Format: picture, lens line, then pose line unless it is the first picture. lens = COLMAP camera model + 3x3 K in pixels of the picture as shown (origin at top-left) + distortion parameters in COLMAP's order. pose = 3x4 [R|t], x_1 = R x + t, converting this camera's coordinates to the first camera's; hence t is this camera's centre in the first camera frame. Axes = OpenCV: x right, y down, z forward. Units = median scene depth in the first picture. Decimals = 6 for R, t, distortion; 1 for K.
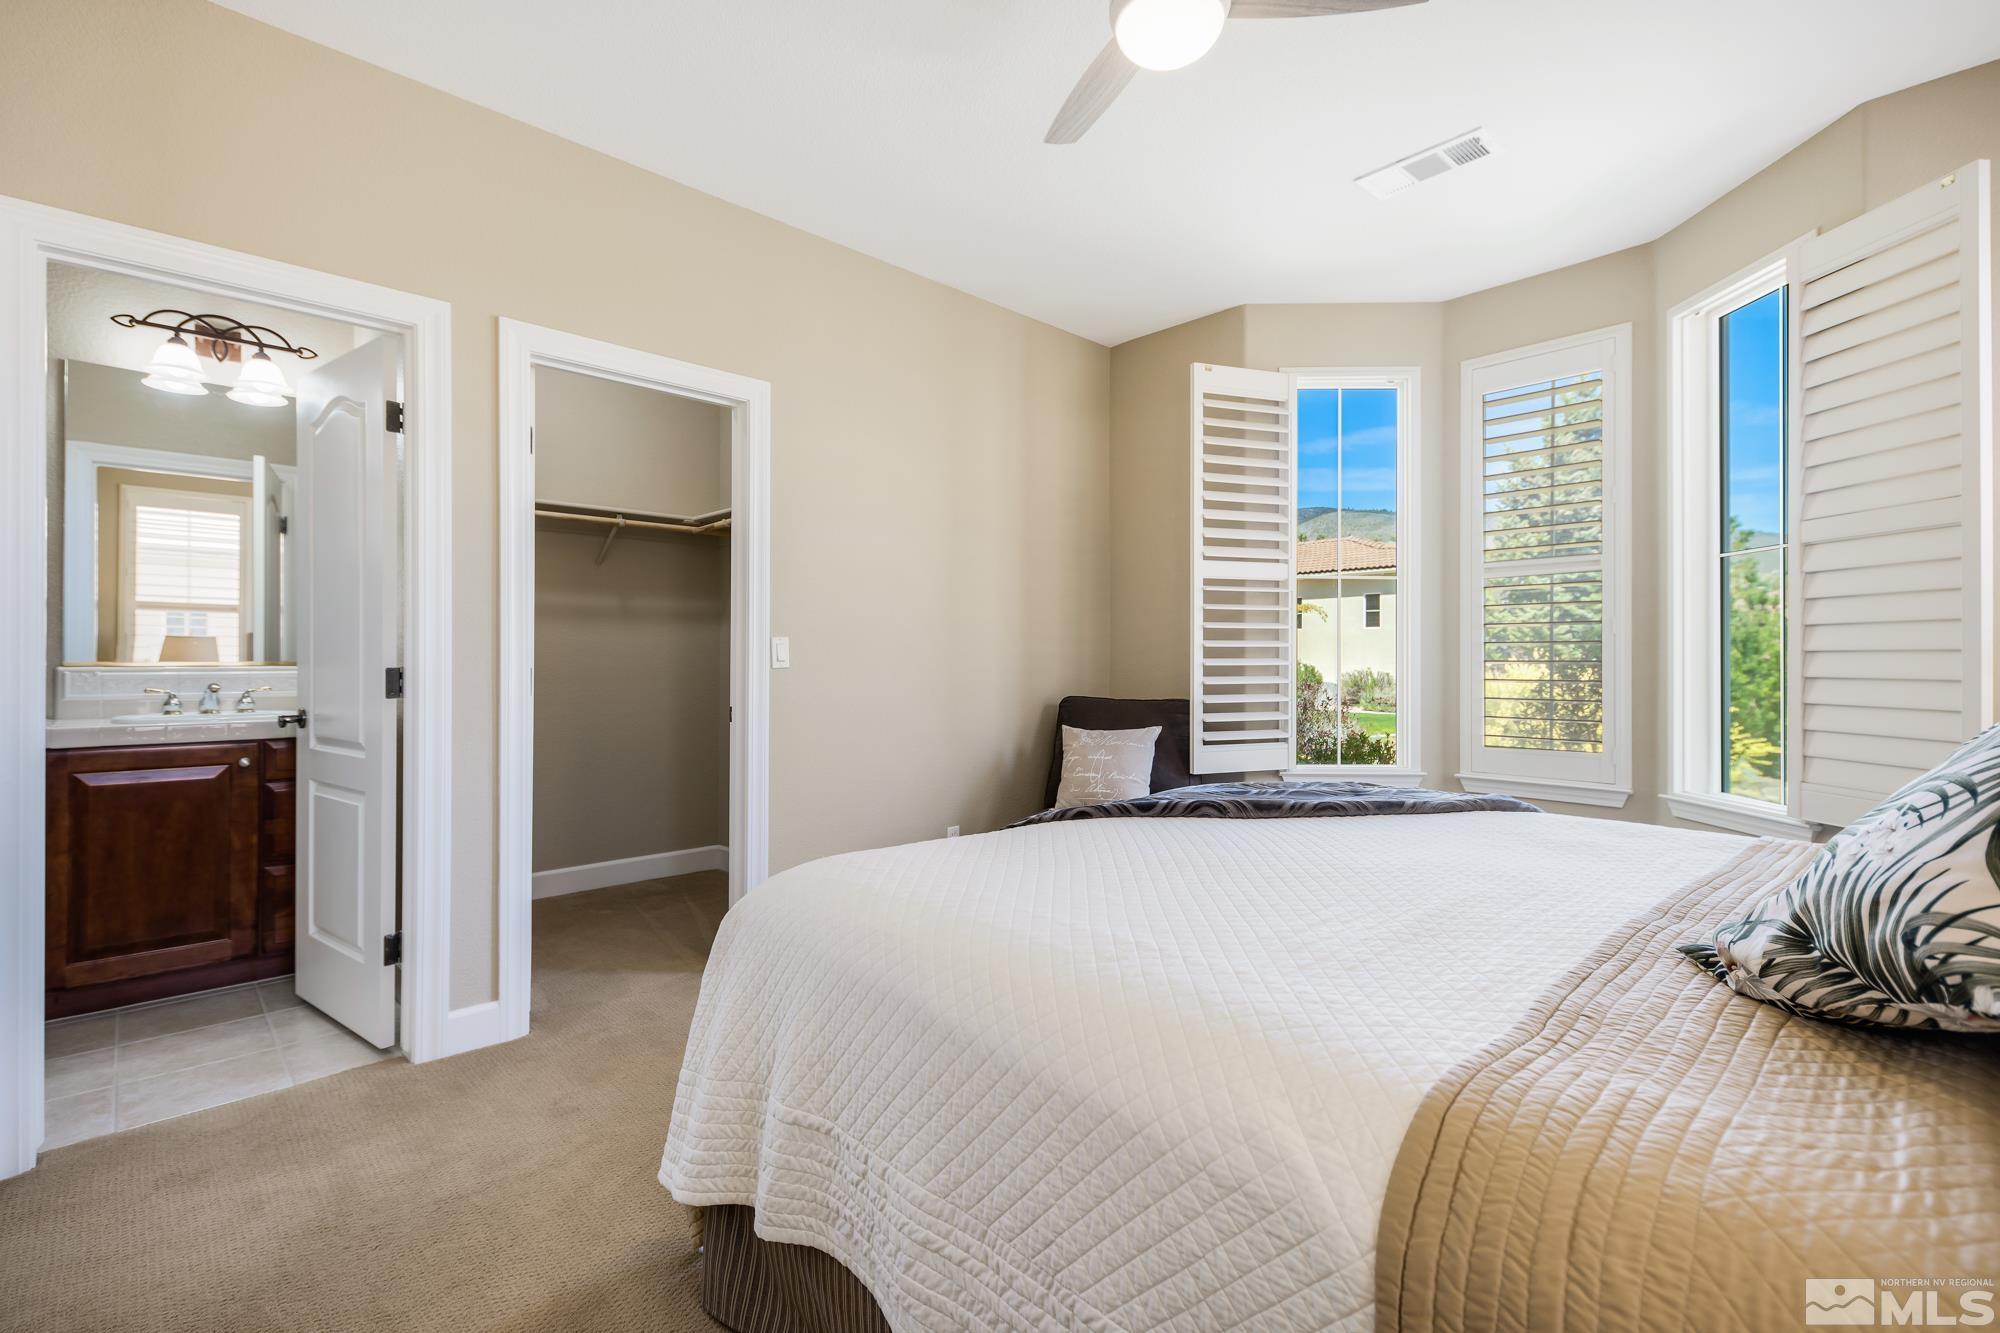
lens RADIAL K [[883.6, 0, 996.8], [0, 883.6, 660.4], [0, 0, 1]] dist [0.000947, 0.000191]
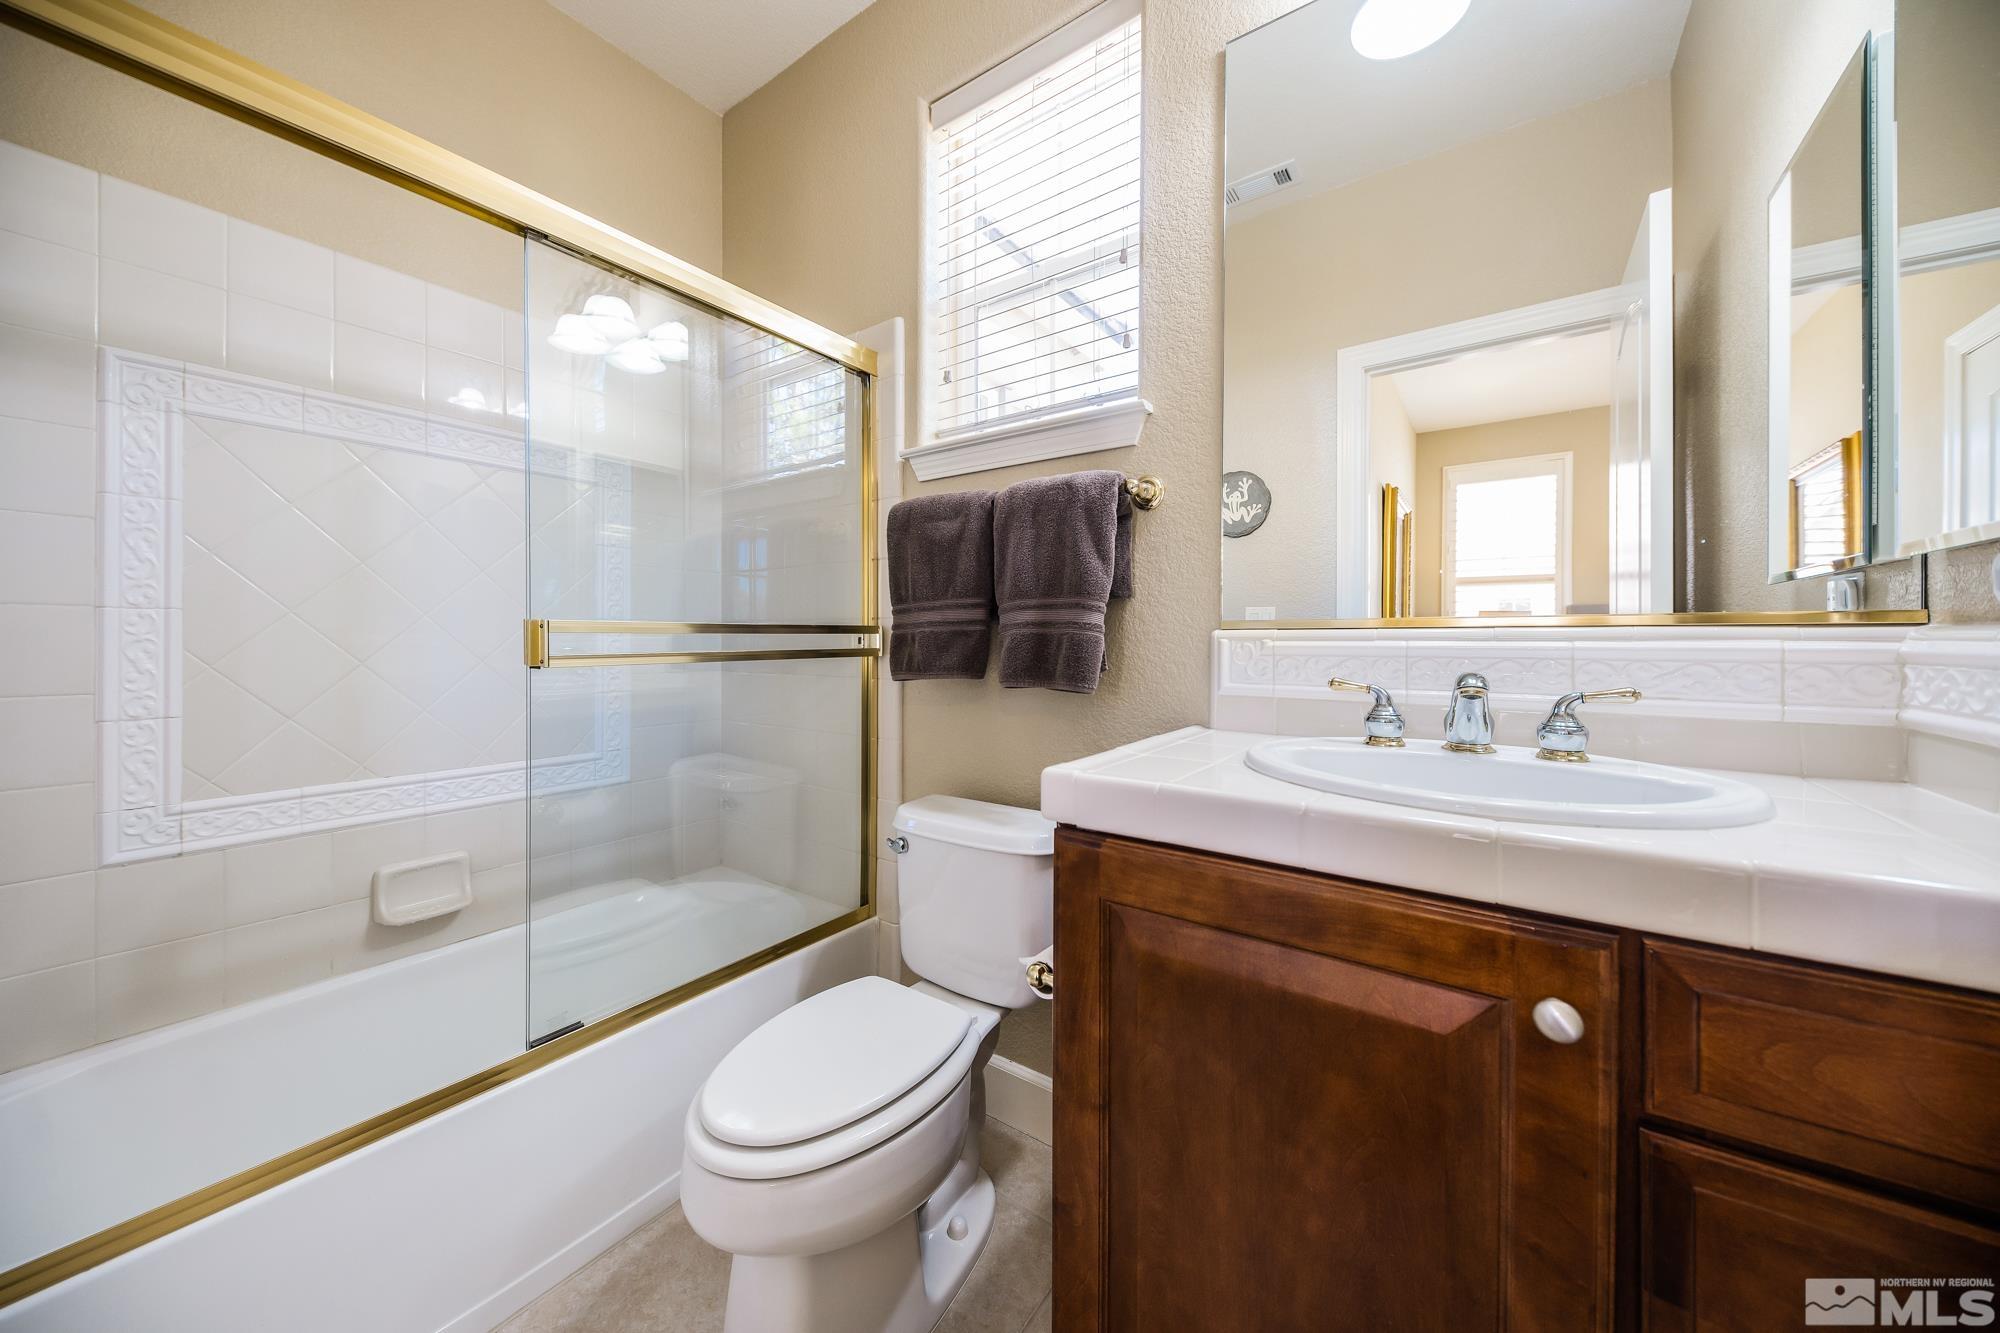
lens RADIAL K [[696.1, 0, 1002.0], [0, 696.1, 639.4], [0, 0, 1]] dist [0.000231, -0.000007]
pose [[0.187991, -0.002609, -0.982167, -0.615929], [-0.000203, 0.999996, -0.002695, 0.012971], [0.982171, 0.000706, 0.187990, 0.725188]]
